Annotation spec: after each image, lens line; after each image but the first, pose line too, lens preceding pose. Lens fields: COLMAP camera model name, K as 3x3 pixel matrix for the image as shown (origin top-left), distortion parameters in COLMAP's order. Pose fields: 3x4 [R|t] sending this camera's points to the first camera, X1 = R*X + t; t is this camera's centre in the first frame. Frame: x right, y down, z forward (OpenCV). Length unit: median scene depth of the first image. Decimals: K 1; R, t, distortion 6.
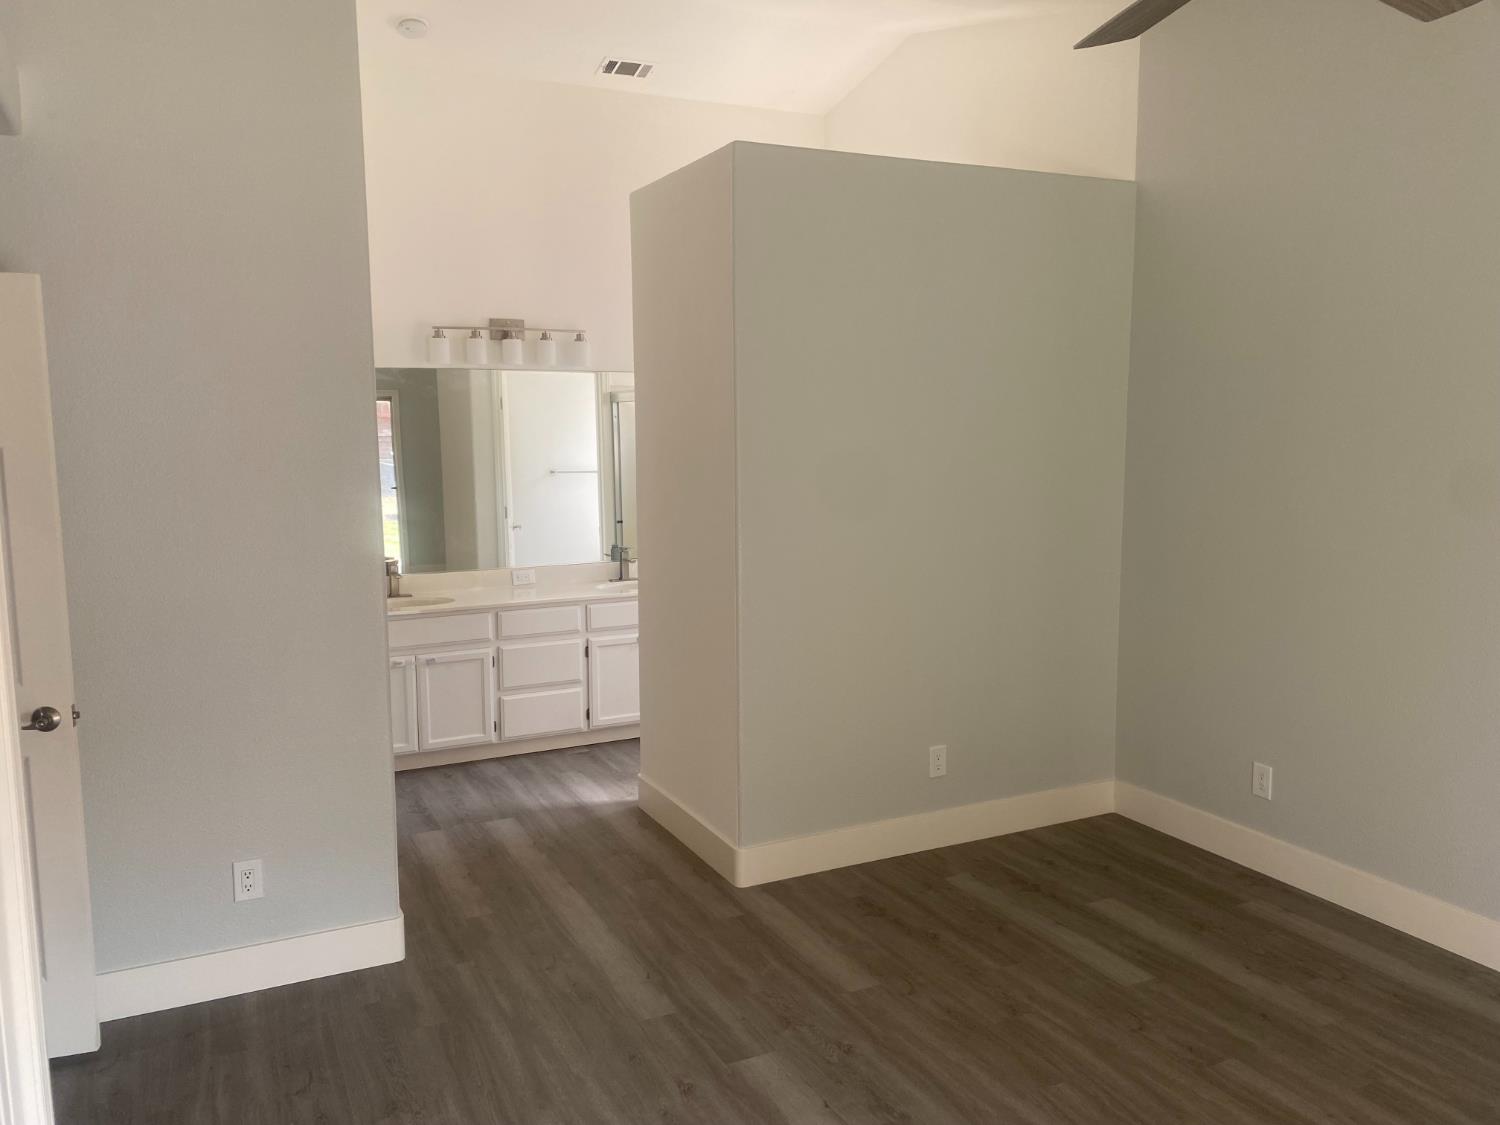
lens RADIAL K [[1148.3, 0, 748.2], [0, 1148.3, 545.7], [0, 0, 1]] dist [0.070854, -0.075460]
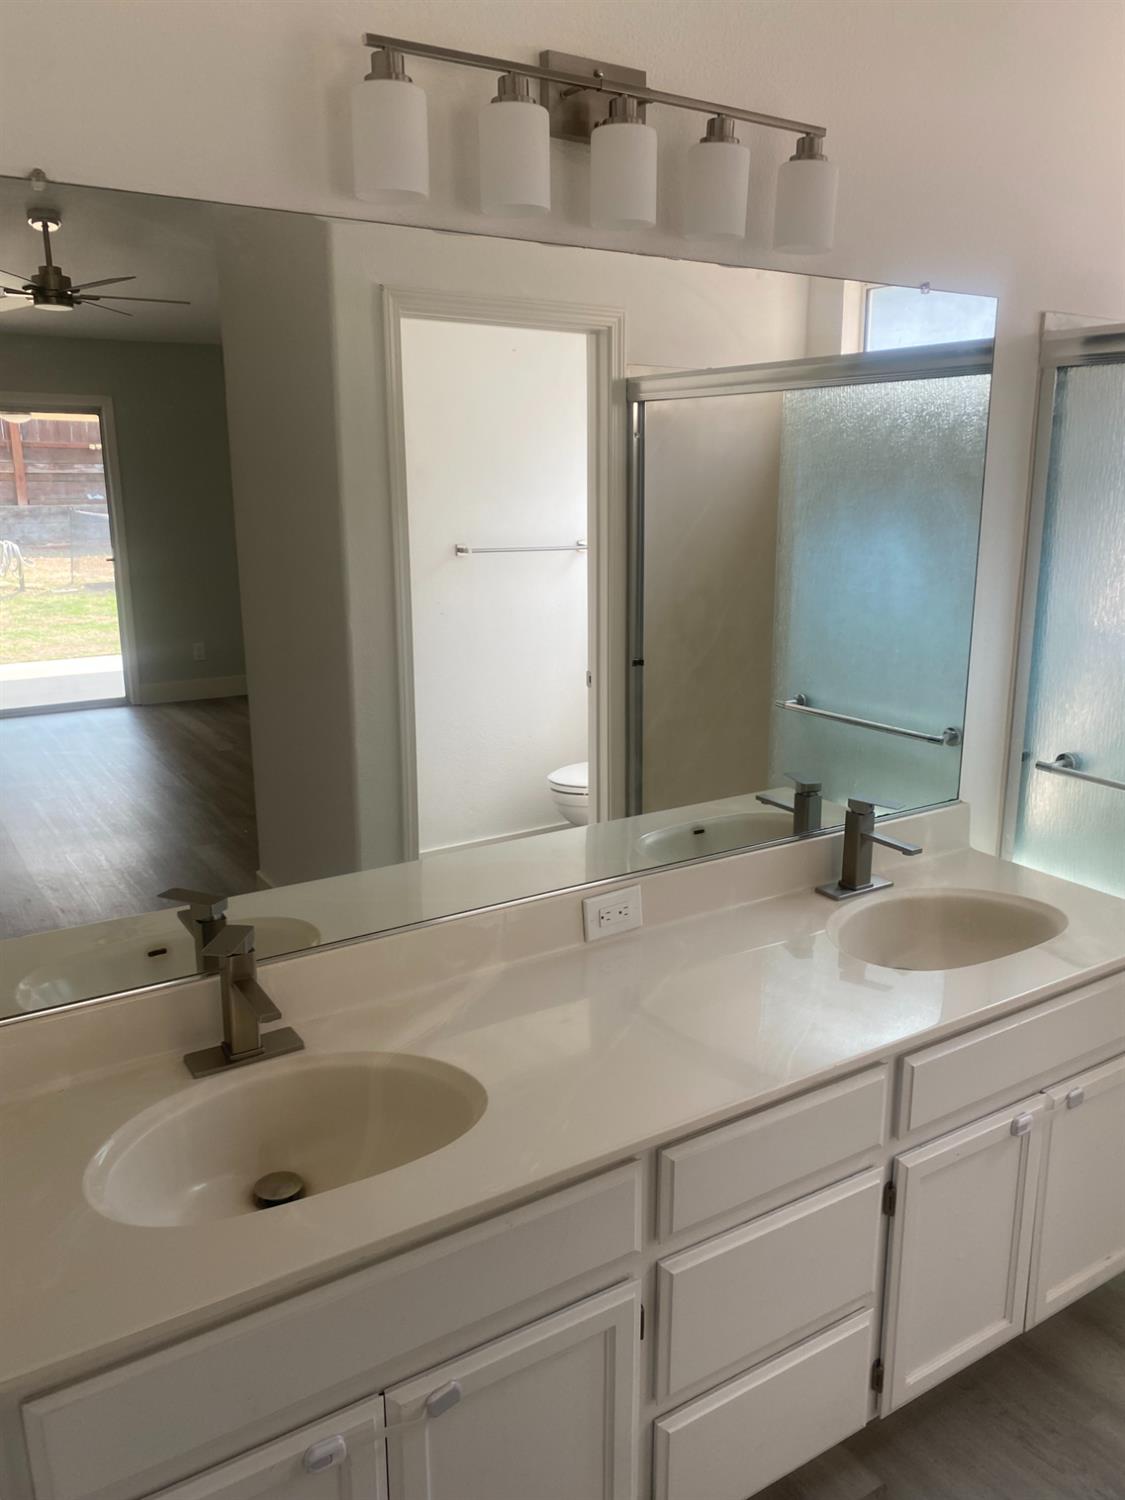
lens RADIAL K [[1148.3, 0, 562.8], [0, 1148.3, 740.2], [0, 0, 1]] dist [0.070854, -0.075460]
pose [[0.996176, -0.016112, 0.085868, -0.245459], [0.004592, 0.991145, 0.132706, -0.068943], [-0.087246, -0.131805, 0.987429, 0.701128]]
